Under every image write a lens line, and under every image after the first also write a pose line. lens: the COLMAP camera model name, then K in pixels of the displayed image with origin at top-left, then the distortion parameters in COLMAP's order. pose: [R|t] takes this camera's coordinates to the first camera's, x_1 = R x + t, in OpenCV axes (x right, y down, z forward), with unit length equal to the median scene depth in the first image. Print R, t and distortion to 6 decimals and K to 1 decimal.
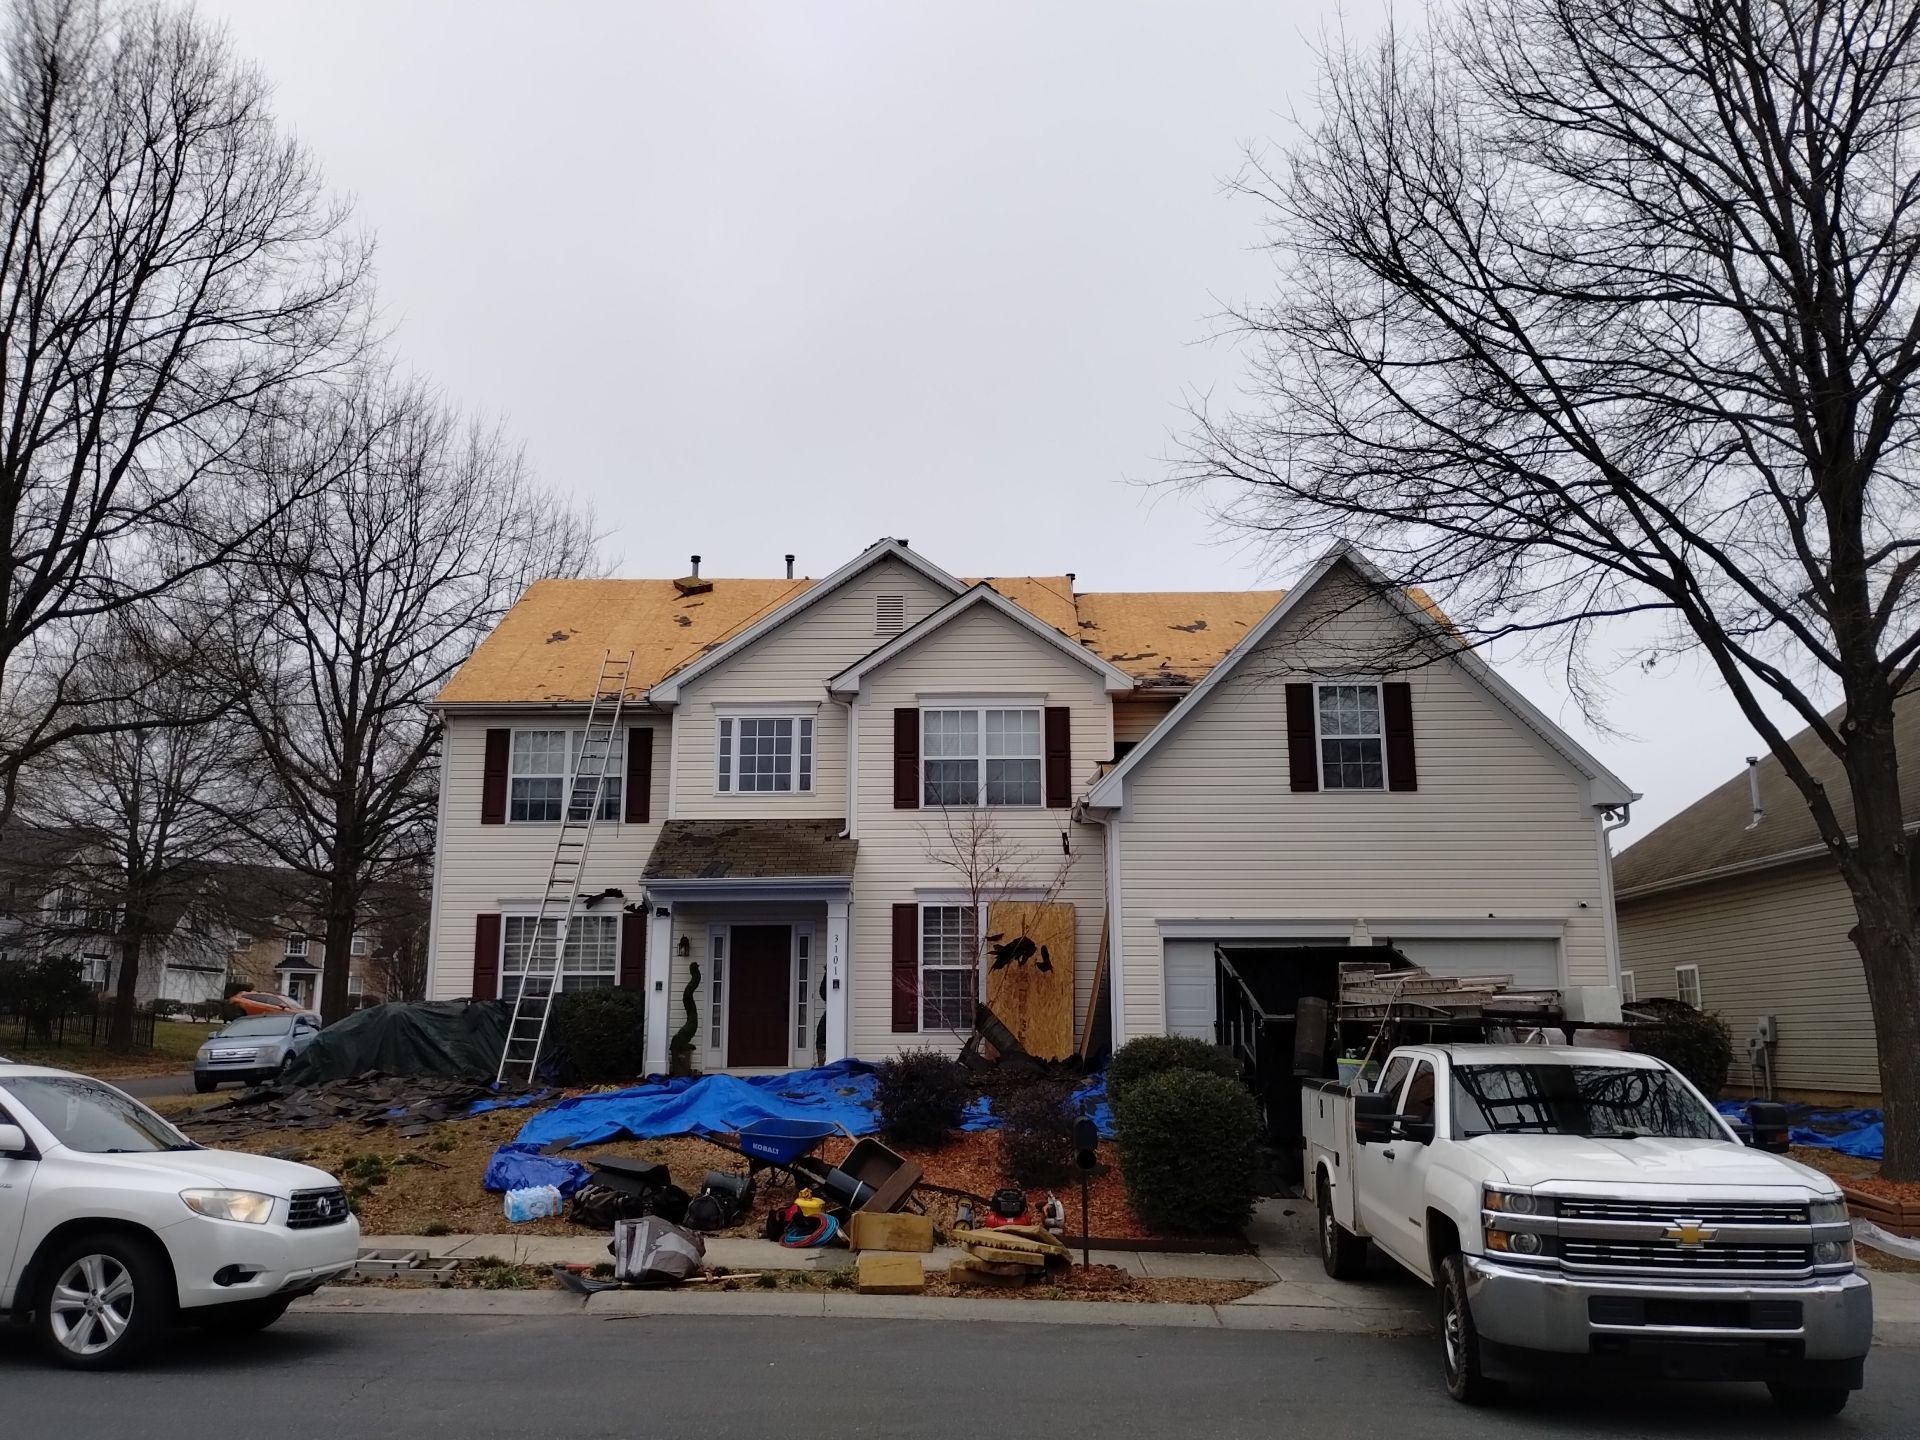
lens RADIAL K [[1606.2, 0, 925.8], [0, 1606.2, 688.0], [0, 0, 1]] dist [0.017776, -0.005748]
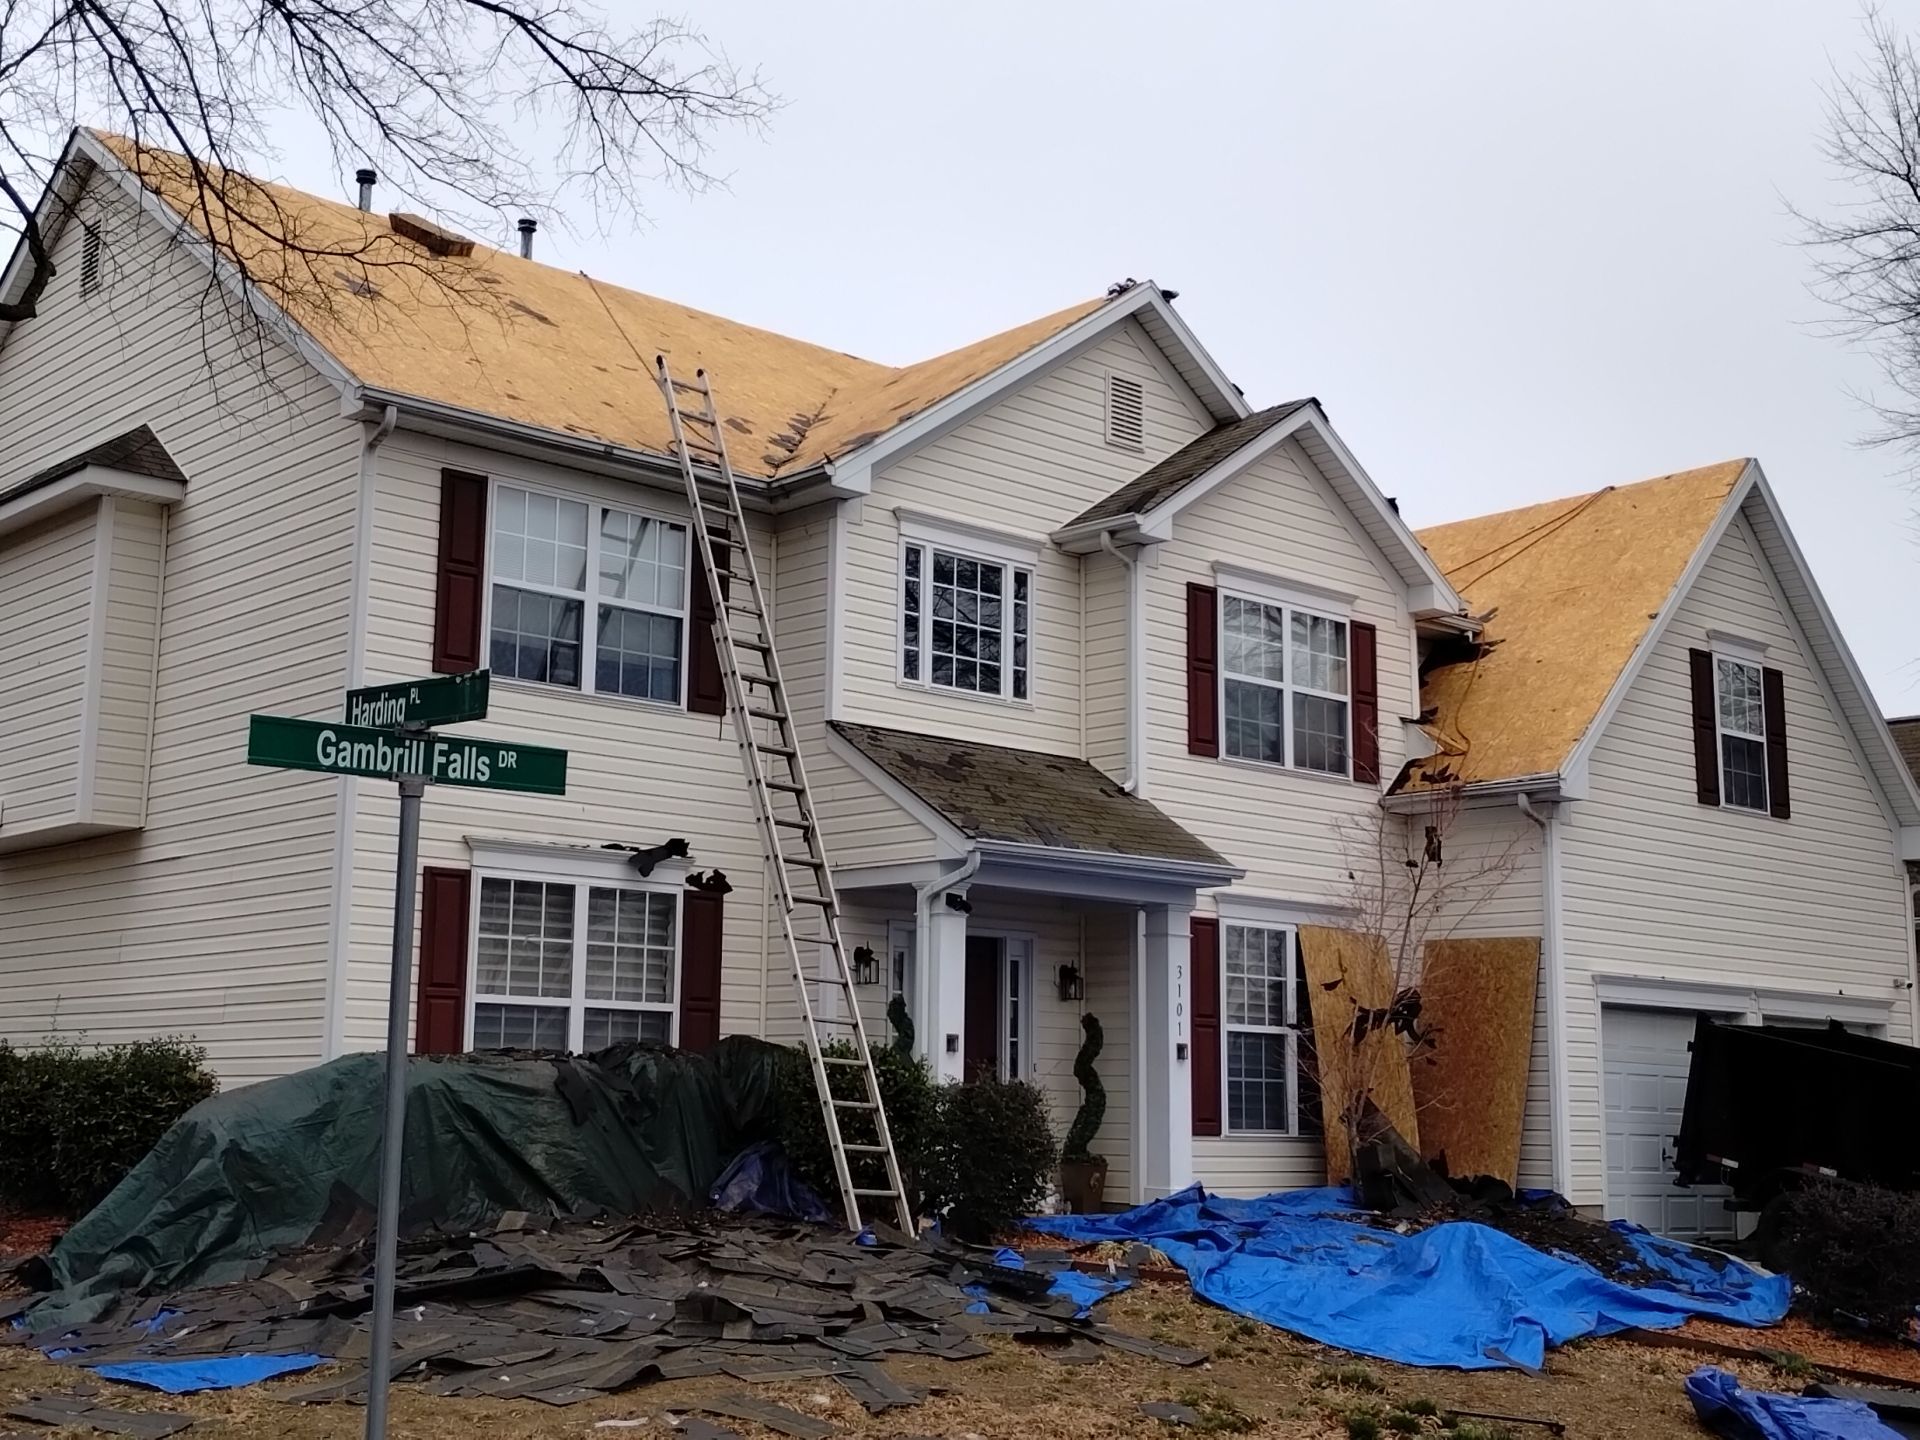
lens RADIAL K [[2379.2, 0, 902.7], [0, 2379.2, 679.7], [0, 0, 1]] dist [0.018792, -0.004535]
pose [[0.723523, 0.137428, 0.676482, -0.672769], [-0.163677, 0.986190, -0.025287, 0.086345], [-0.670615, -0.092429, 0.736025, 0.430392]]
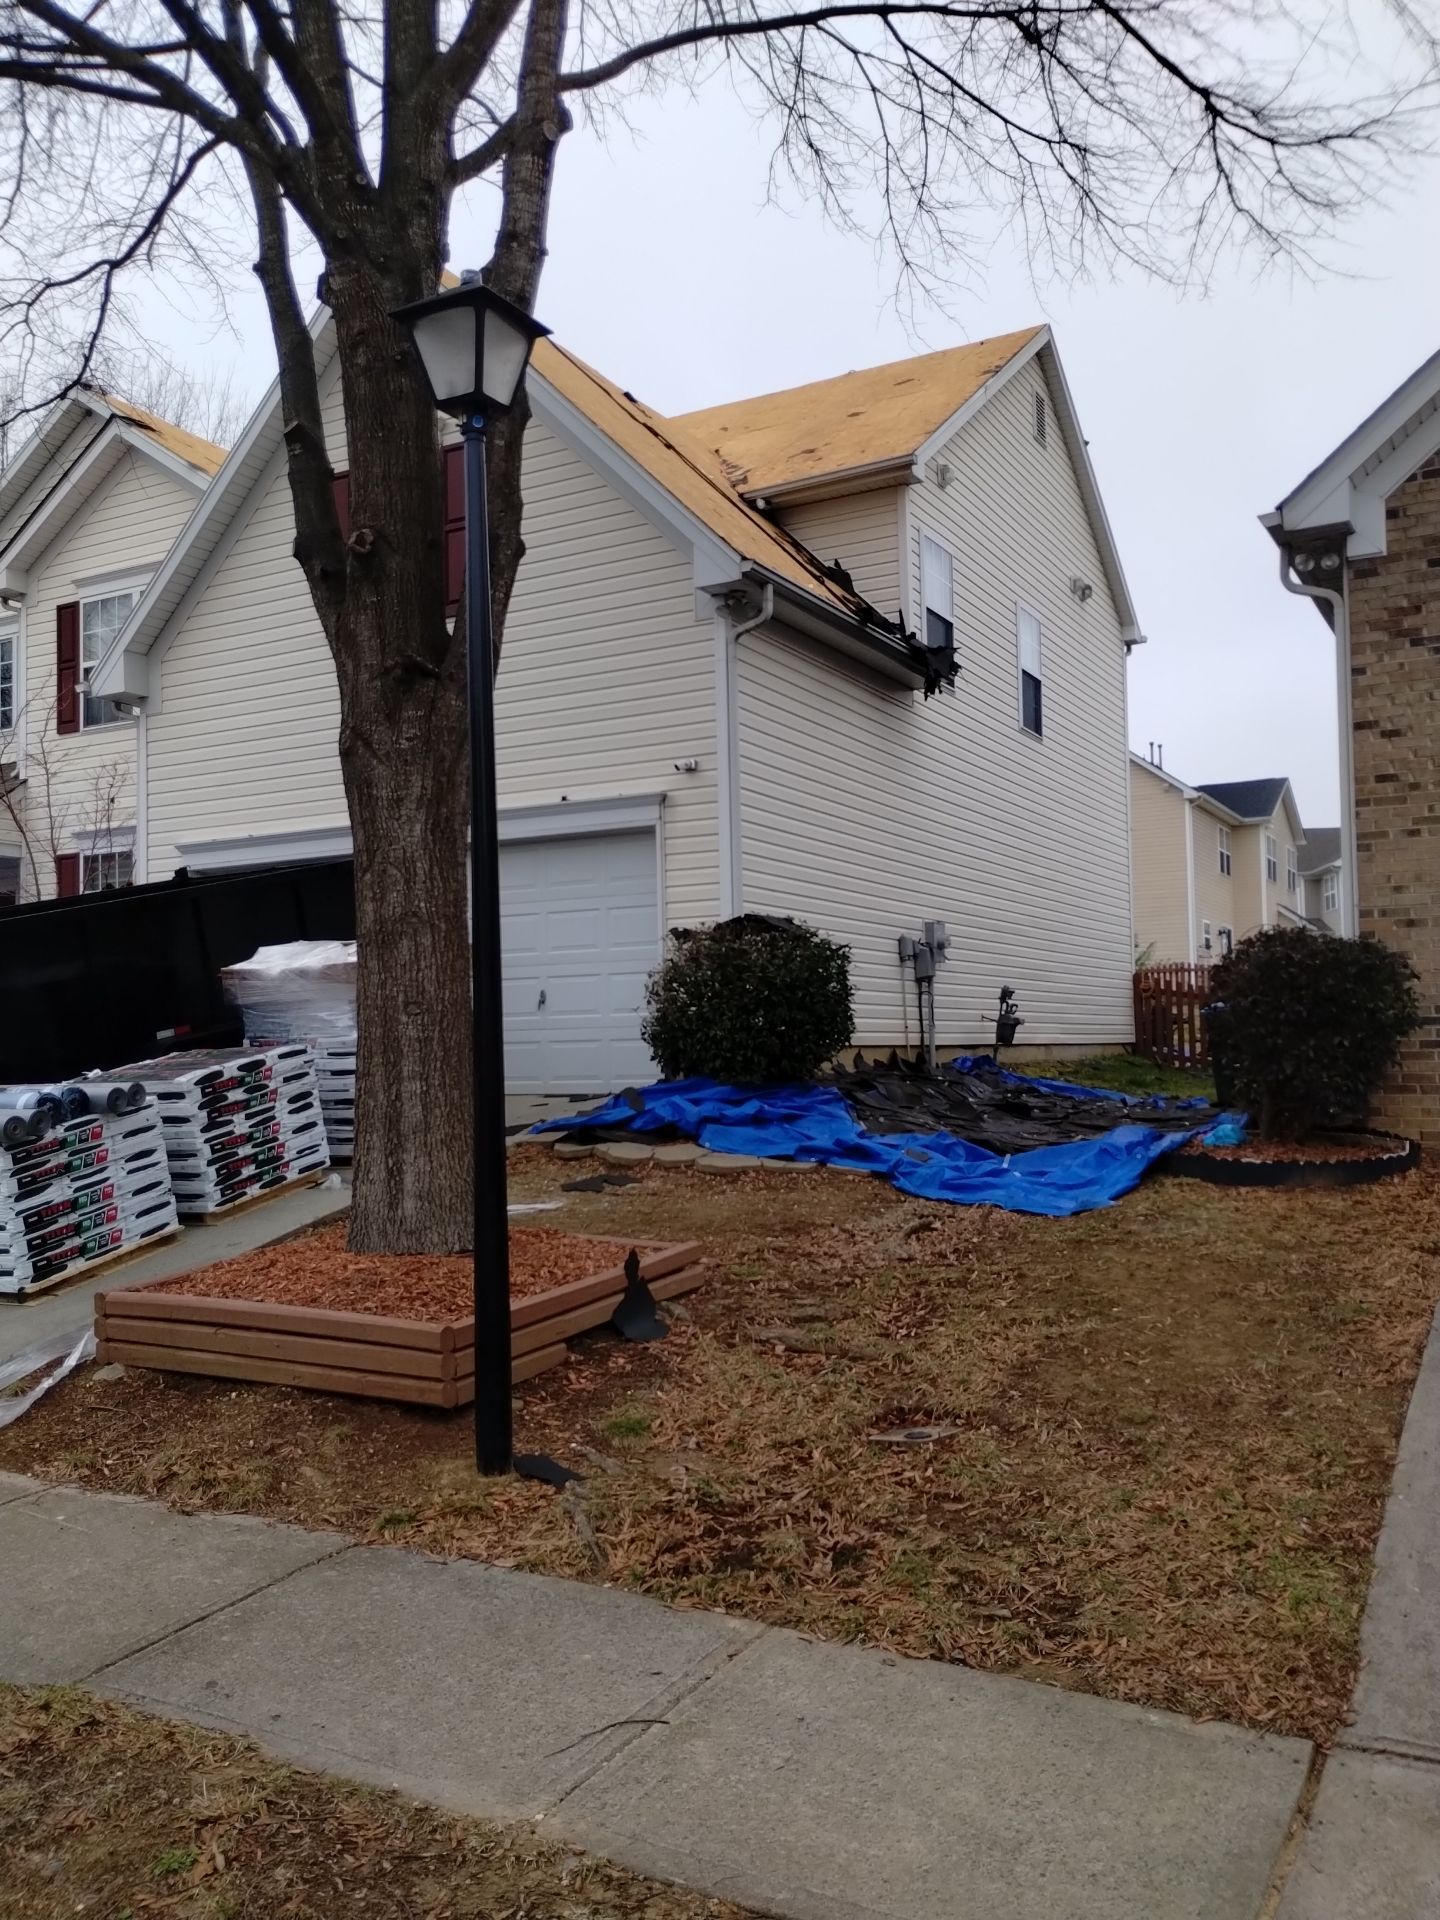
lens RADIAL K [[1592.3, 0, 699.9], [0, 1592.3, 960.4], [0, 0, 1]] dist [0.046578, -0.014558]
pose [[0.890426, -0.041925, -0.453194, 0.604708], [0.116170, 0.983701, 0.137246, 0.111067], [0.440053, -0.174855, 0.880783, 0.418064]]
